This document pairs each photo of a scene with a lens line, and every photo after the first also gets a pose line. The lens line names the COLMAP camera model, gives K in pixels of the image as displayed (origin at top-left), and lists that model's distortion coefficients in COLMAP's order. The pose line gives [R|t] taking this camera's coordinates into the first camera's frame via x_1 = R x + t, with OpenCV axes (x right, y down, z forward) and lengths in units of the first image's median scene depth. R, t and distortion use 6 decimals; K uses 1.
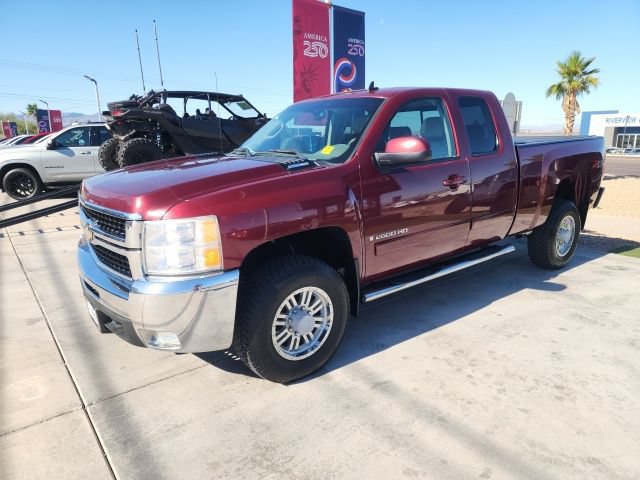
lens RADIAL K [[436.3, 0, 320.0], [0, 436.3, 238.9], [0, 0, 1]] dist [0.042214, -0.026294]
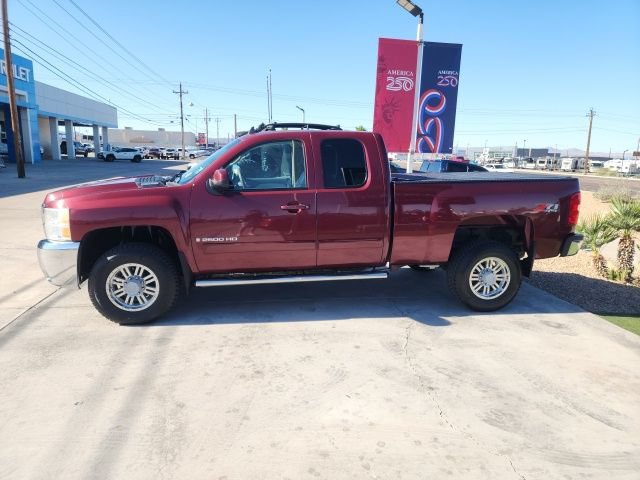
lens RADIAL K [[436.3, 0, 318.3], [0, 436.3, 235.2], [0, 0, 1]] dist [0.042214, -0.026294]
pose [[0.866174, 0.121578, -0.484728, 0.698886], [-0.146104, 0.989184, -0.012974, -0.033091], [0.477908, 0.082059, 0.874569, -0.022441]]
